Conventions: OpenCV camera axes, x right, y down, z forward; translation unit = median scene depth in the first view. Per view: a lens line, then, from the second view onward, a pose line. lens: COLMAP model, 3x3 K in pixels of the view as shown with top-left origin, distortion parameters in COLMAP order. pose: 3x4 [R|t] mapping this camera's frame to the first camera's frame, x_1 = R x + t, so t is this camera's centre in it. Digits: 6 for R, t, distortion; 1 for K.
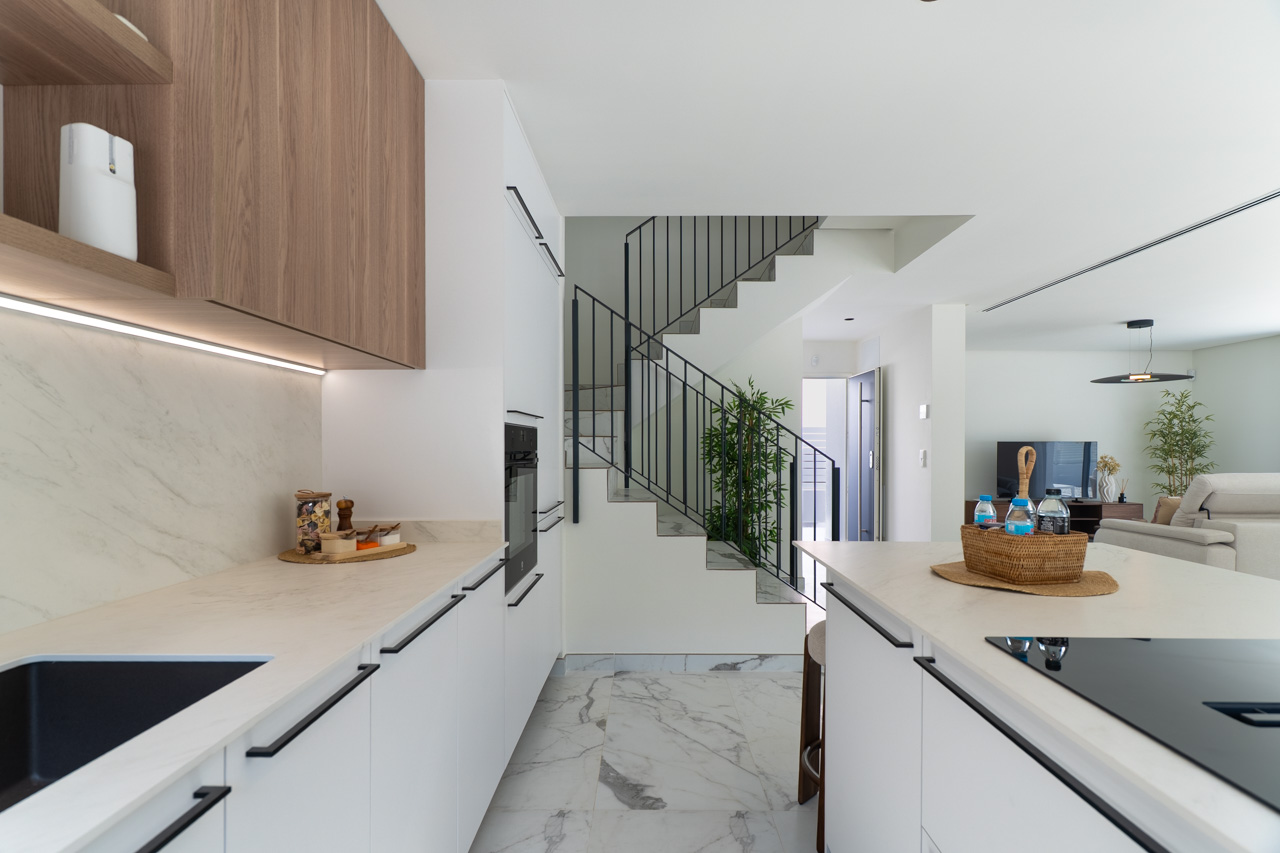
lens RADIAL K [[618.4, 0, 634.6], [0, 618.4, 449.5], [0, 0, 1]] dist [-0.002006, 0.000239]
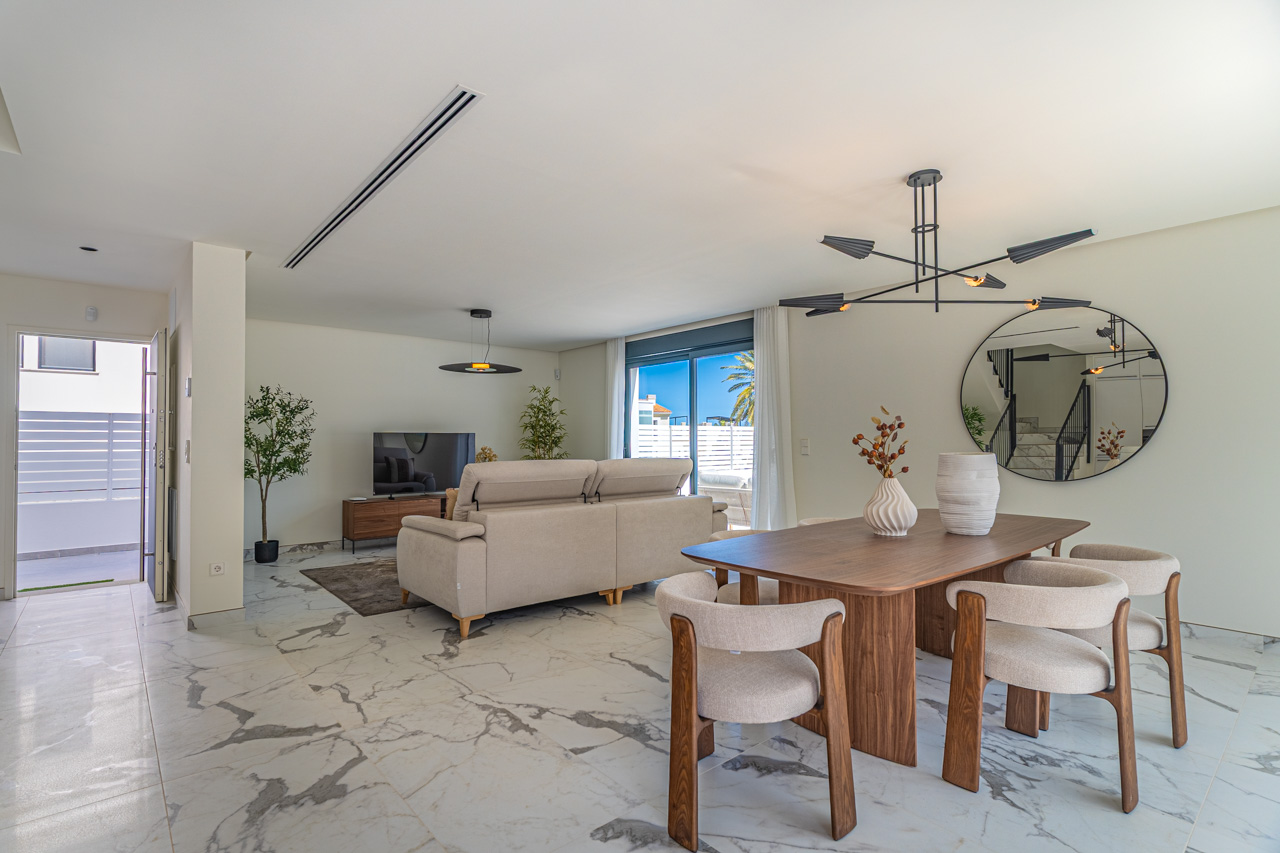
lens RADIAL K [[618.4, 0, 641.5], [0, 618.4, 436.0], [0, 0, 1]] dist [-0.002006, 0.000239]
pose [[0.742051, 0.002854, 0.670337, 0.316201], [0.007803, 0.999886, -0.012895, 0.008032], [-0.670298, 0.014800, 0.741945, 0.081720]]
